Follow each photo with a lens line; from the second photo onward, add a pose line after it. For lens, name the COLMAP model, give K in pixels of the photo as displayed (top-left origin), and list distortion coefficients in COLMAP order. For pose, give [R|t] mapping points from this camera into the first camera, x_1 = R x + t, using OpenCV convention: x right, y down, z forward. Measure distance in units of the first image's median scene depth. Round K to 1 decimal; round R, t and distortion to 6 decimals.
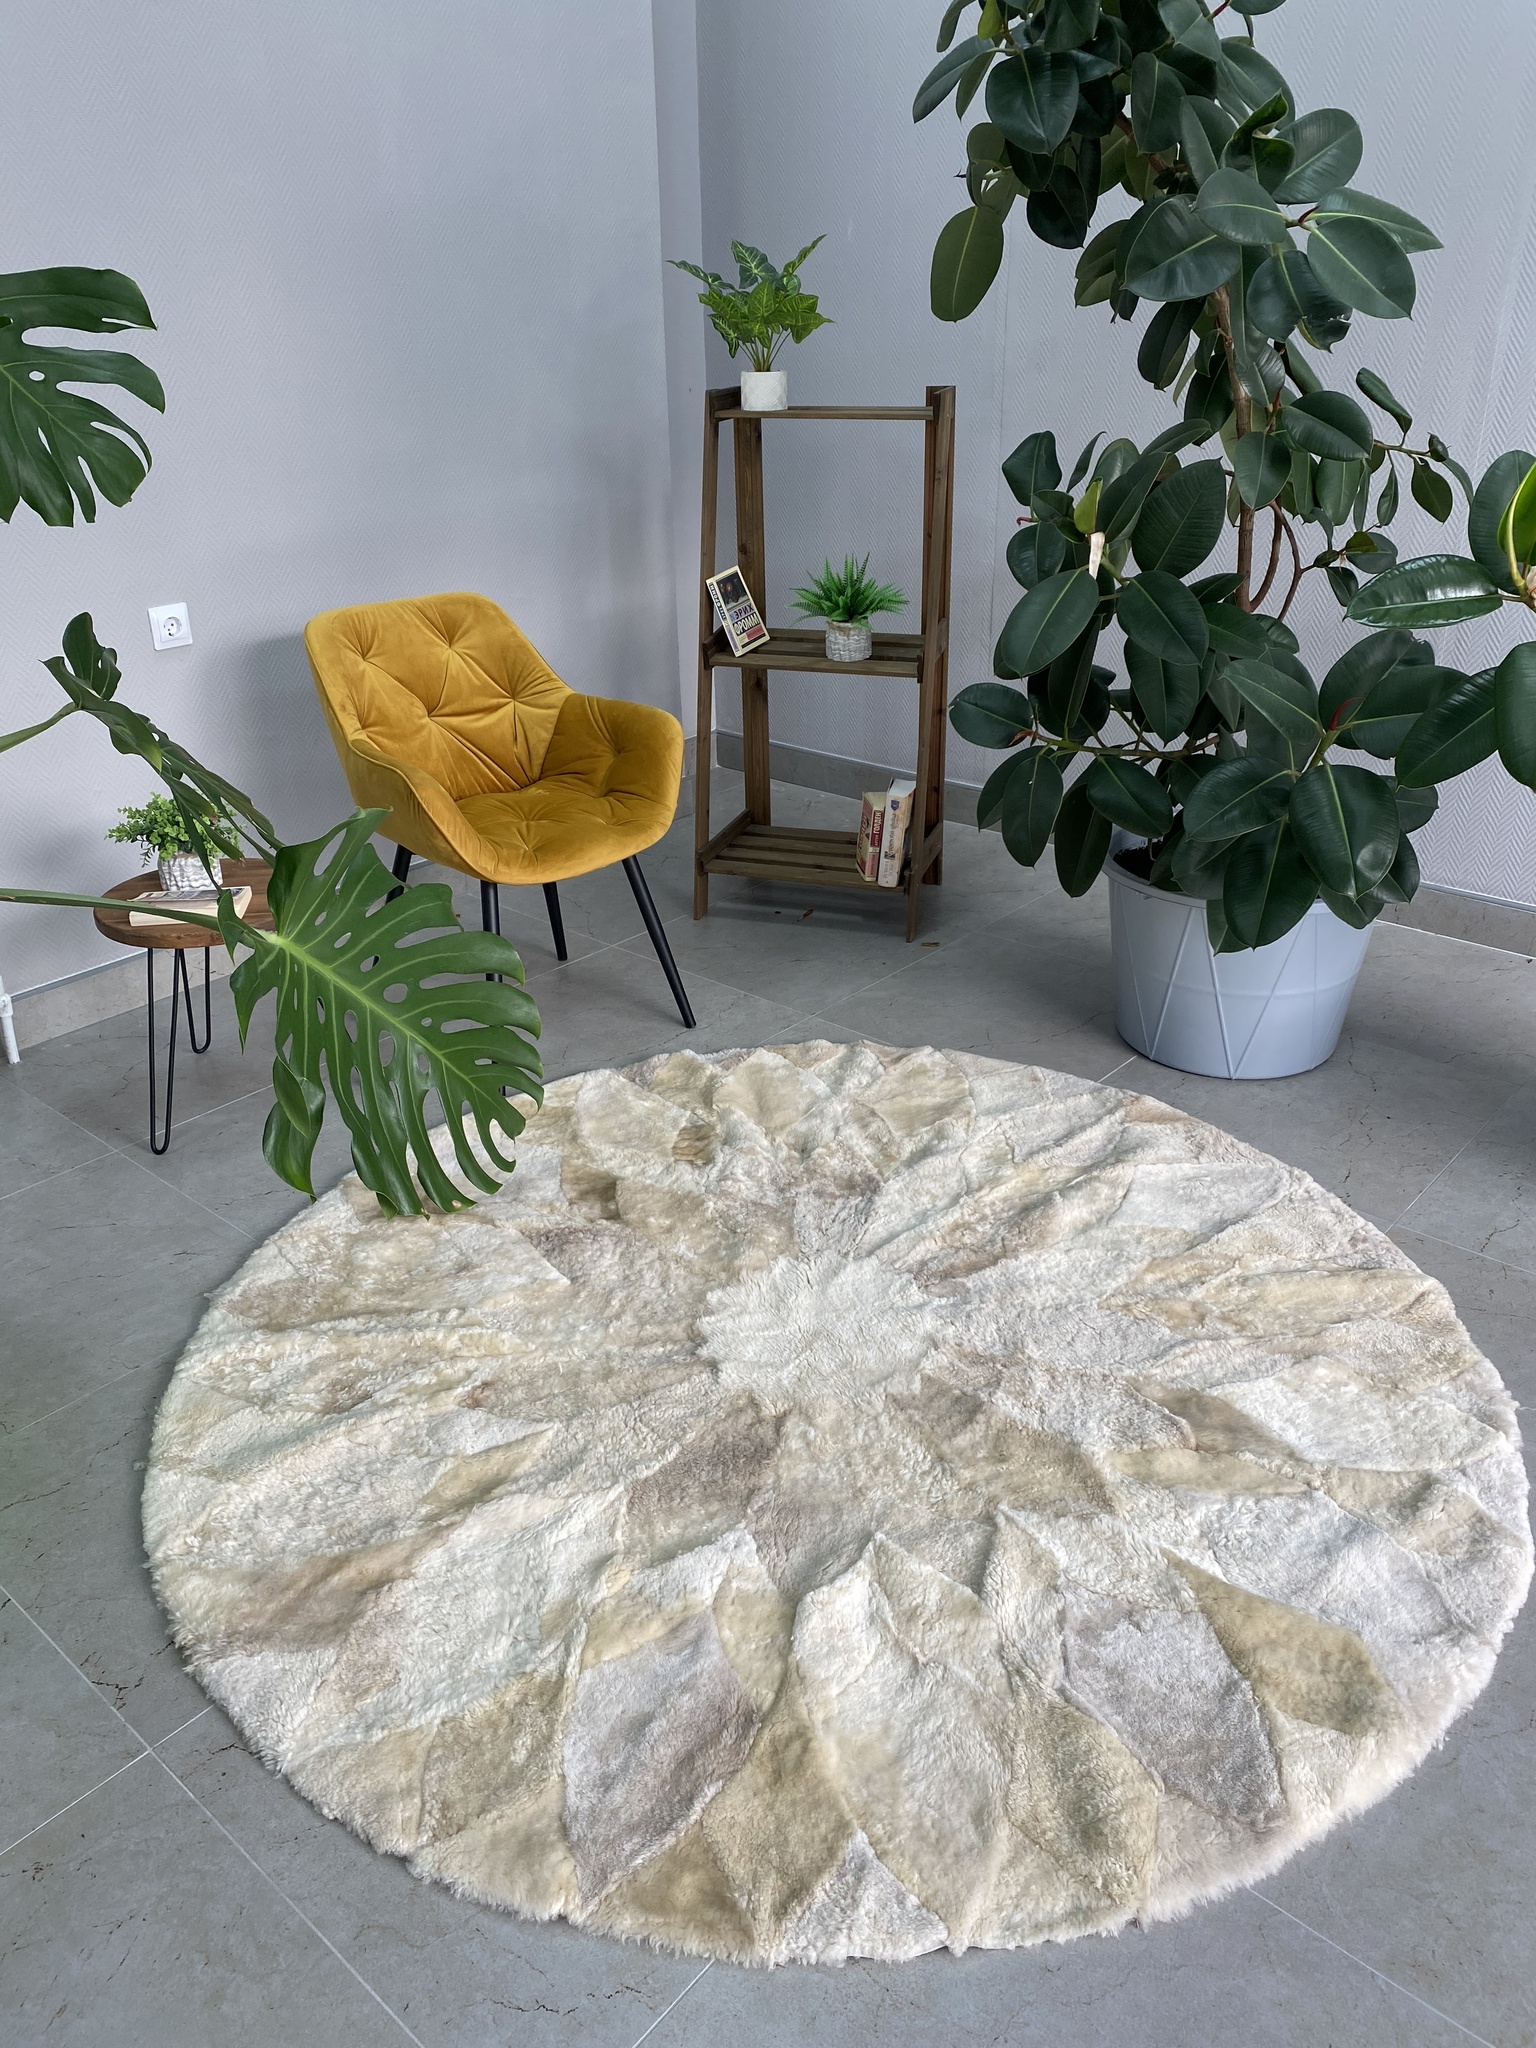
lens RADIAL K [[1549.8, 0, 769.5], [0, 1549.8, 1026.5], [0, 0, 1]] dist [0.034364, -0.042177]
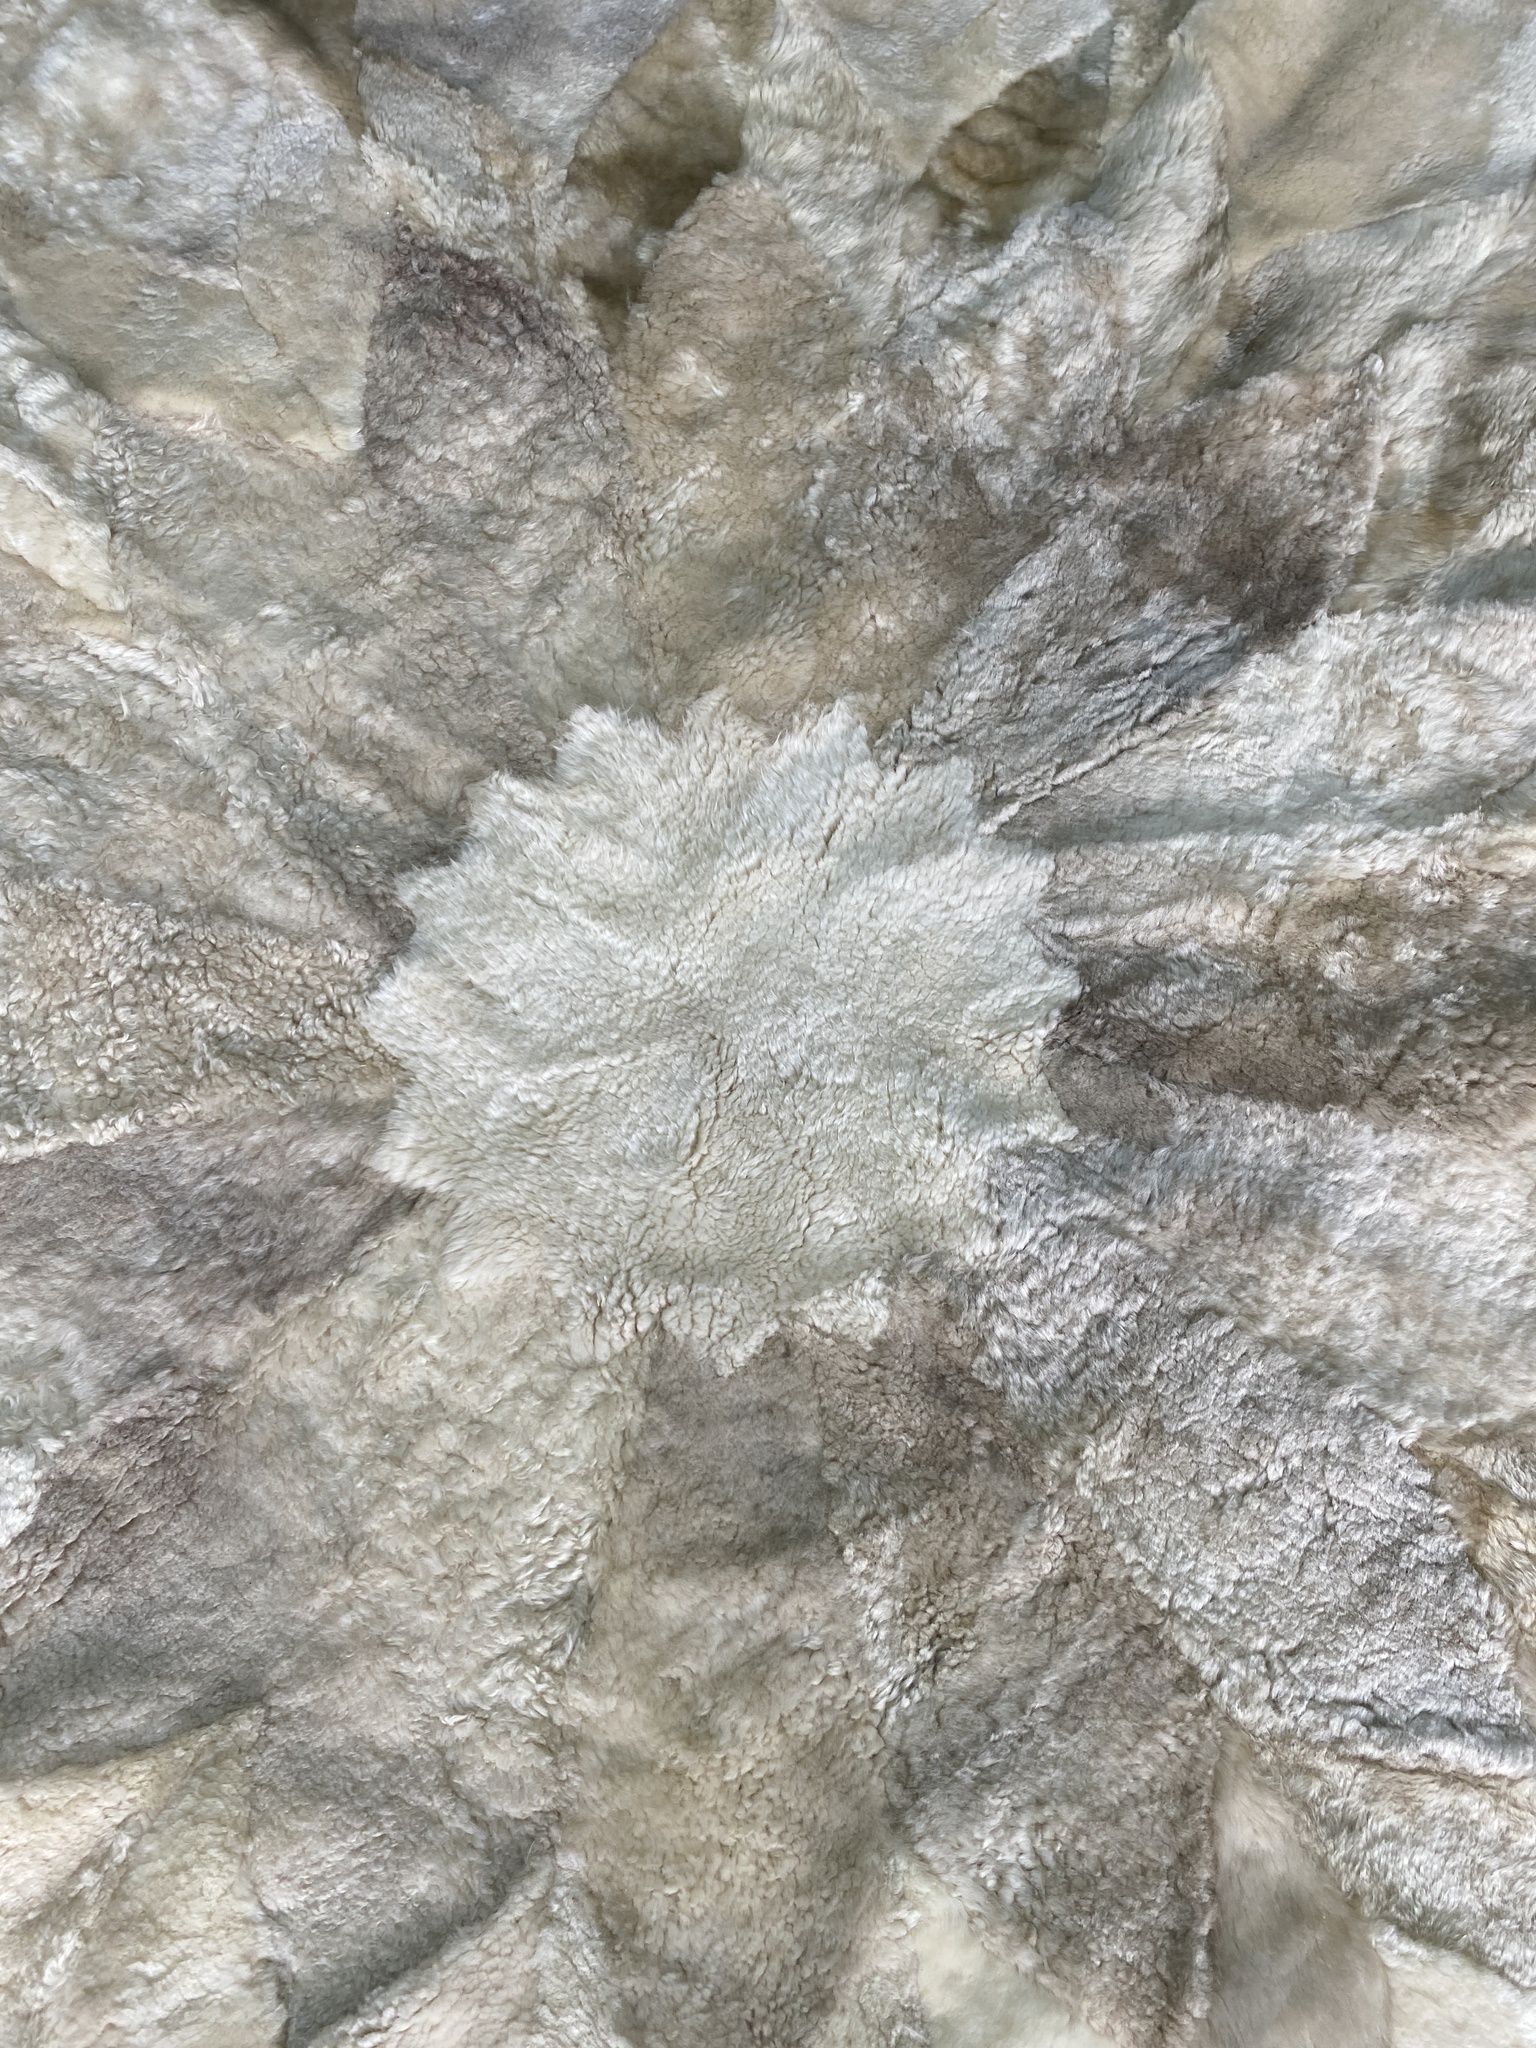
lens RADIAL K [[1549.8, 0, 759.1], [0, 1549.8, 1035.5], [0, 0, 1]] dist [0.034364, -0.042177]
pose [[0.768333, 0.621823, -0.151655, 0.114319], [-0.277588, 0.537235, 0.796444, -0.108423], [0.576722, -0.569837, 0.585386, 0.888967]]
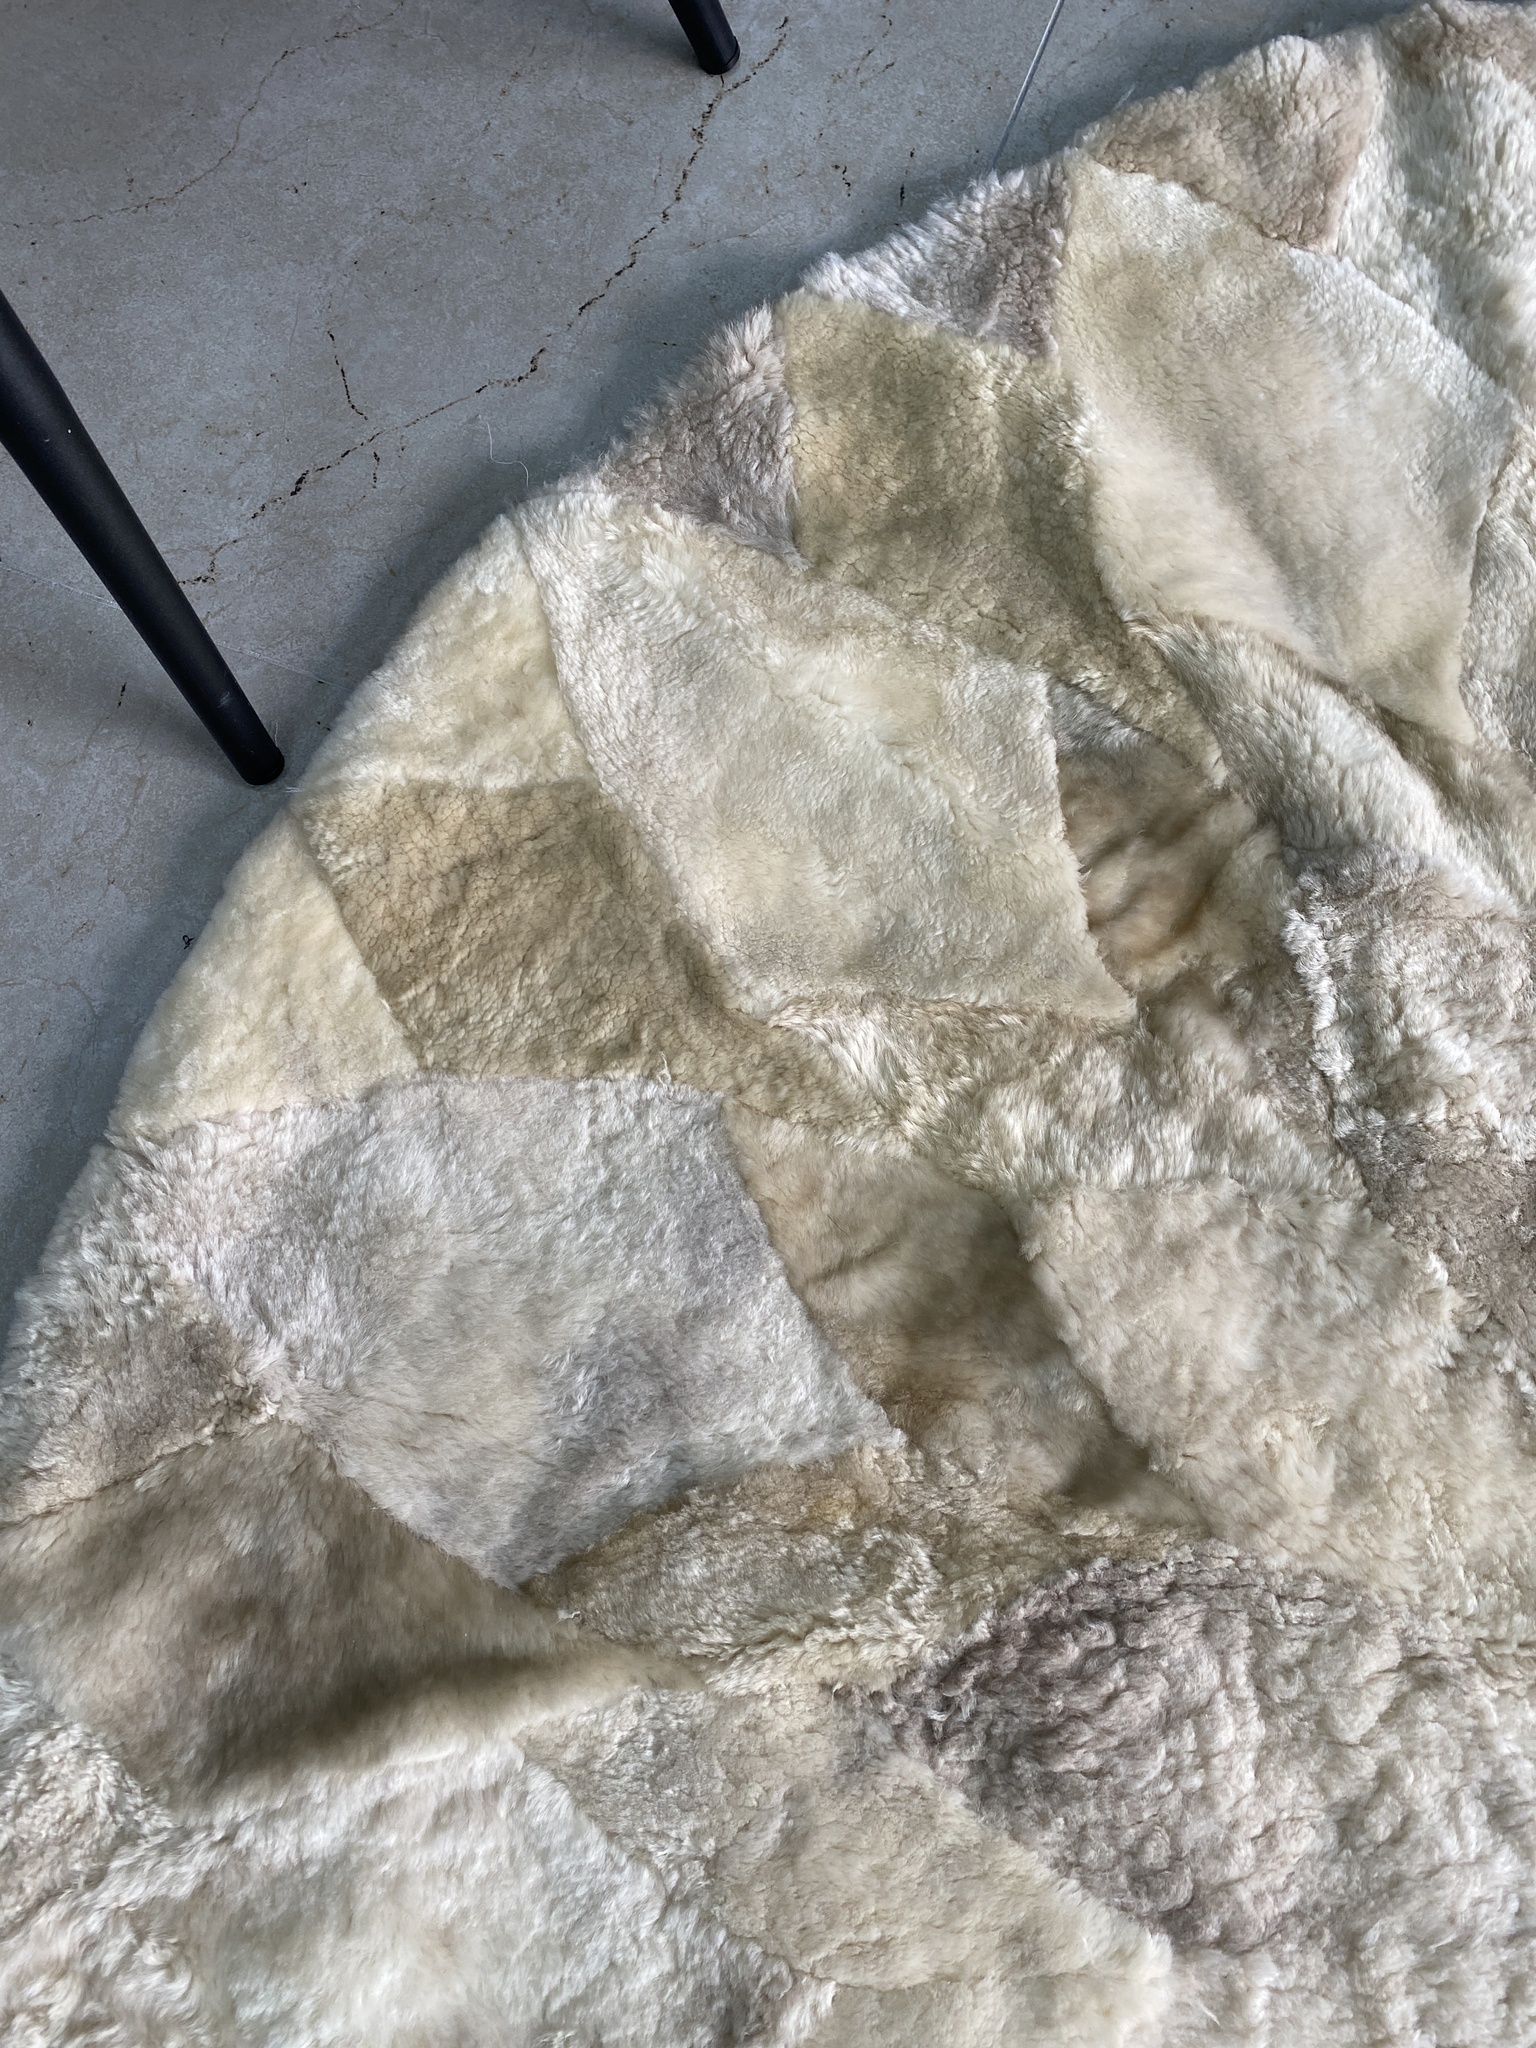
lens RADIAL K [[1549.8, 0, 776.9], [0, 1549.8, 1024.6], [0, 0, 1]] dist [0.034364, -0.042177]
pose [[0.939285, -0.335941, 0.069910, -0.185233], [0.163971, 0.618398, 0.768569, -0.163231], [-0.301426, -0.710442, 0.635936, 1.144521]]
